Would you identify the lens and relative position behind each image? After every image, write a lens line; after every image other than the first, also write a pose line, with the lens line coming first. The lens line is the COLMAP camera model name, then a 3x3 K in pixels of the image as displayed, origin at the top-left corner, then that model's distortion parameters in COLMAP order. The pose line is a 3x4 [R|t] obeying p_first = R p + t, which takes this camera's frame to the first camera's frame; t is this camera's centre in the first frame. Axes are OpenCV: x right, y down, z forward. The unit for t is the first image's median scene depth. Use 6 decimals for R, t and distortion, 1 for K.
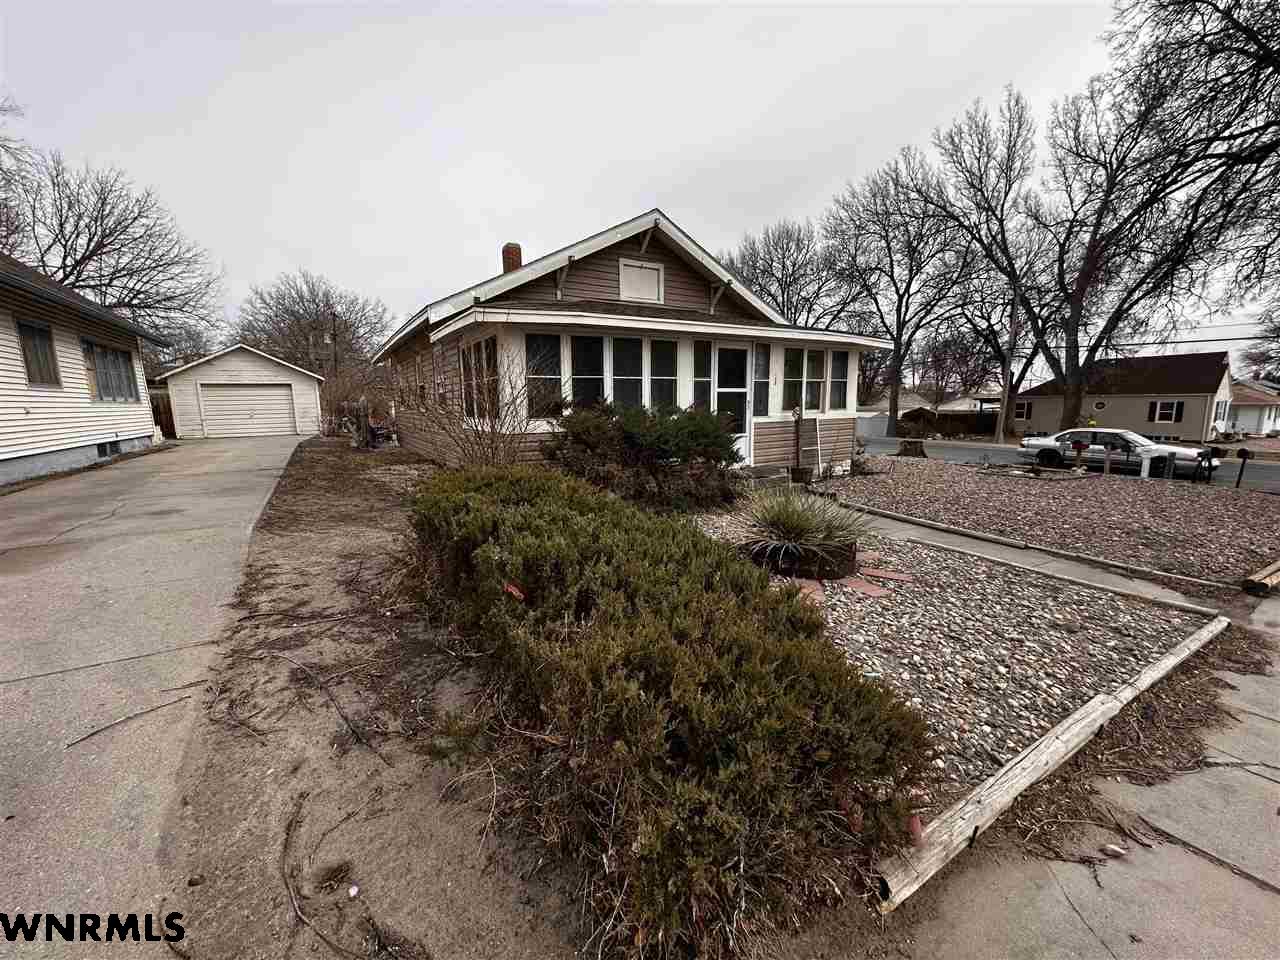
lens RADIAL K [[515.8, 0, 640.0], [0, 515.8, 480.0], [0, 0, 1]] dist [-0.001081, -0.000098]
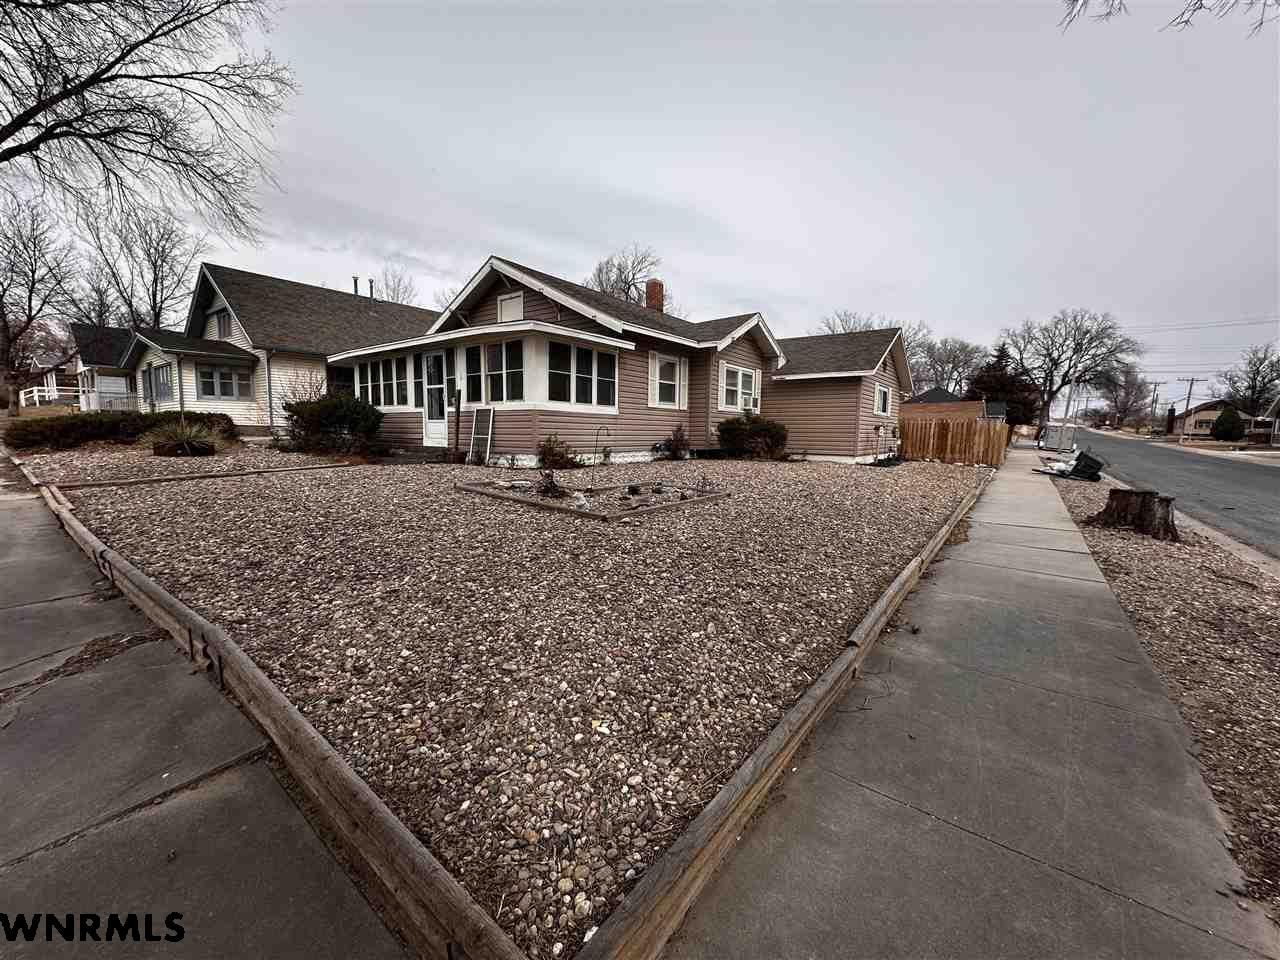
lens RADIAL K [[515.8, 0, 640.0], [0, 515.8, 480.0], [0, 0, 1]] dist [-0.001081, -0.000098]
pose [[0.323631, 0.117366, -0.938876, 1.516895], [-0.159492, 0.984845, 0.068136, -0.101279], [0.932644, 0.127692, 0.337445, 0.986871]]
